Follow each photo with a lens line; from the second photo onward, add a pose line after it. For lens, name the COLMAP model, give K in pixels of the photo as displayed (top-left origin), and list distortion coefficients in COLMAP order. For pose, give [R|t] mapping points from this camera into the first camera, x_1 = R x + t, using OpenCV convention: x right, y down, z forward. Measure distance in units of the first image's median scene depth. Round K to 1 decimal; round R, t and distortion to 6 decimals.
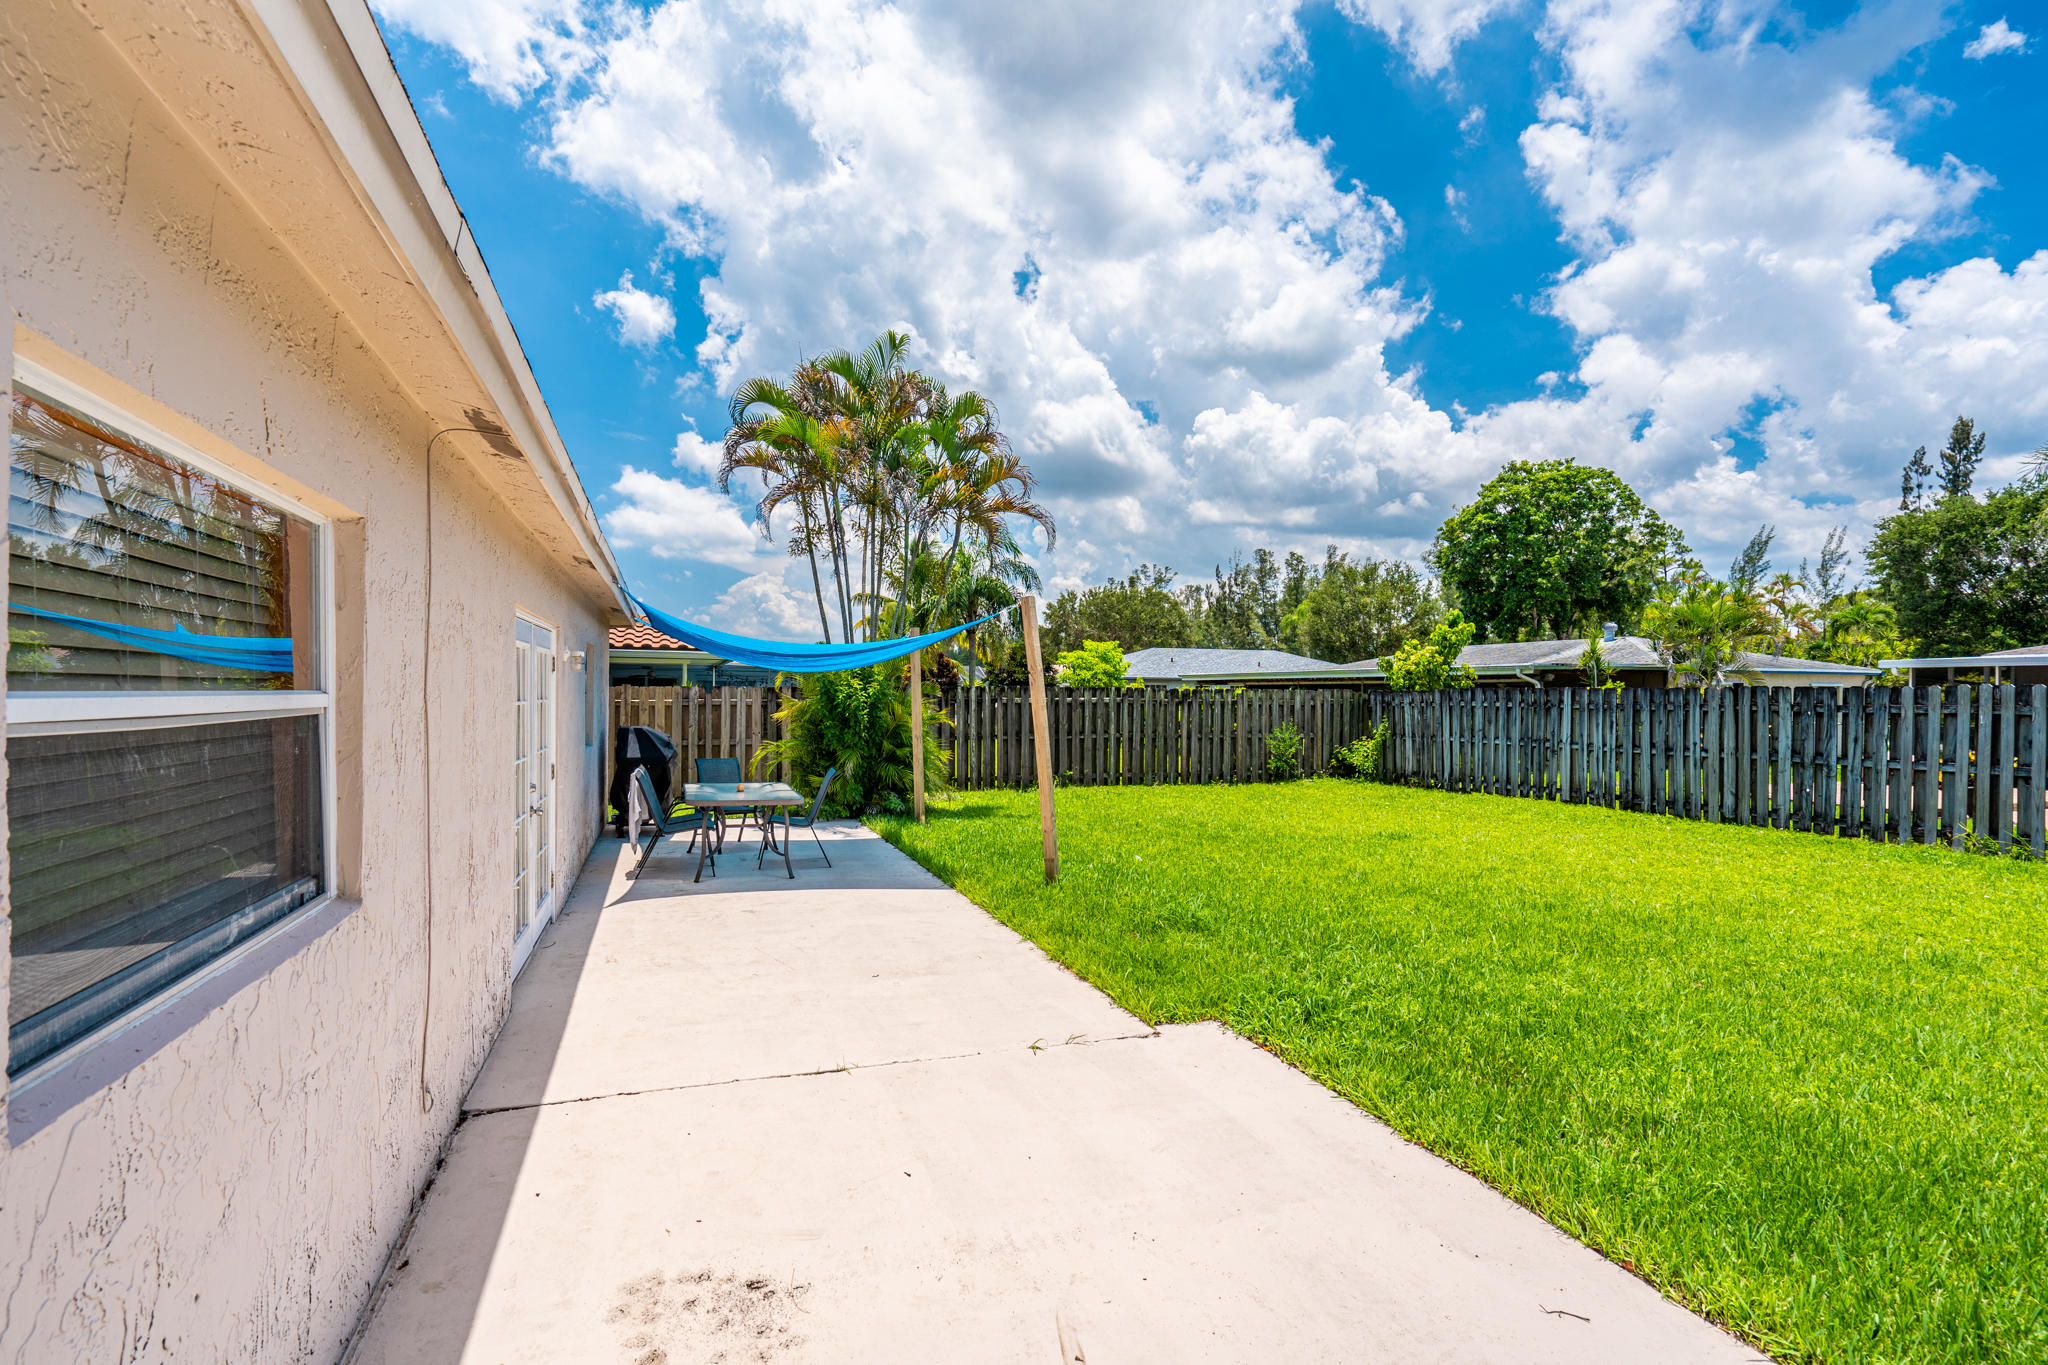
lens RADIAL K [[935.1, 0, 1019.2], [0, 935.1, 687.2], [0, 0, 1]] dist [-0.003728, 0.004896]
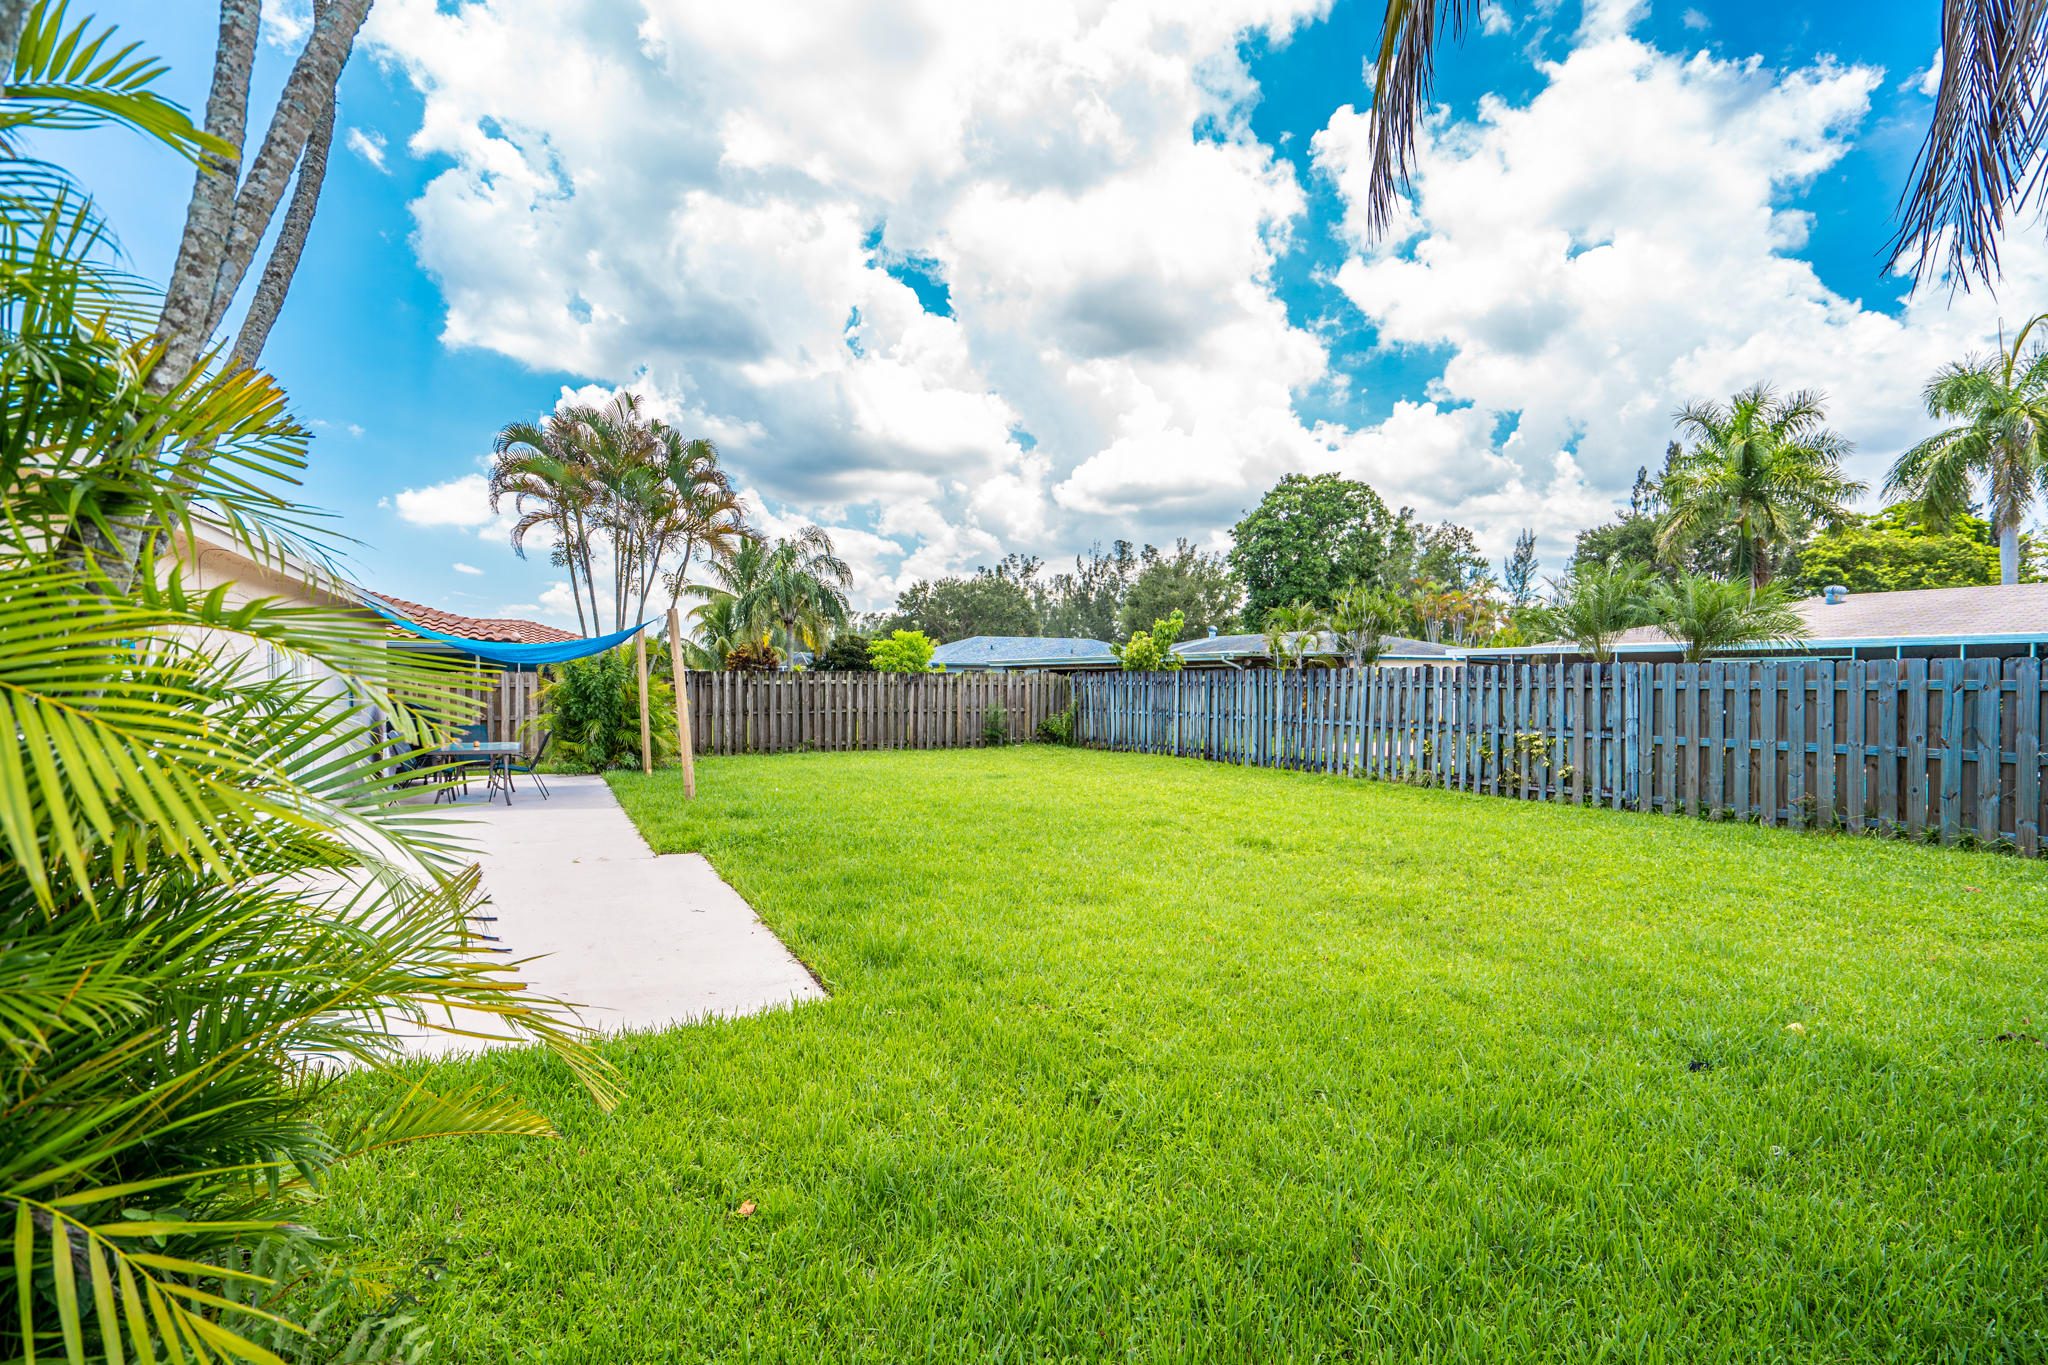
lens RADIAL K [[935.1, 0, 1028.2], [0, 935.1, 679.8], [0, 0, 1]] dist [-0.003728, 0.004896]
pose [[0.991412, -0.003018, 0.130738, 0.163582], [0.002066, 0.999970, 0.007419, 0.002592], [-0.130757, -0.007085, 0.991389, -0.234365]]
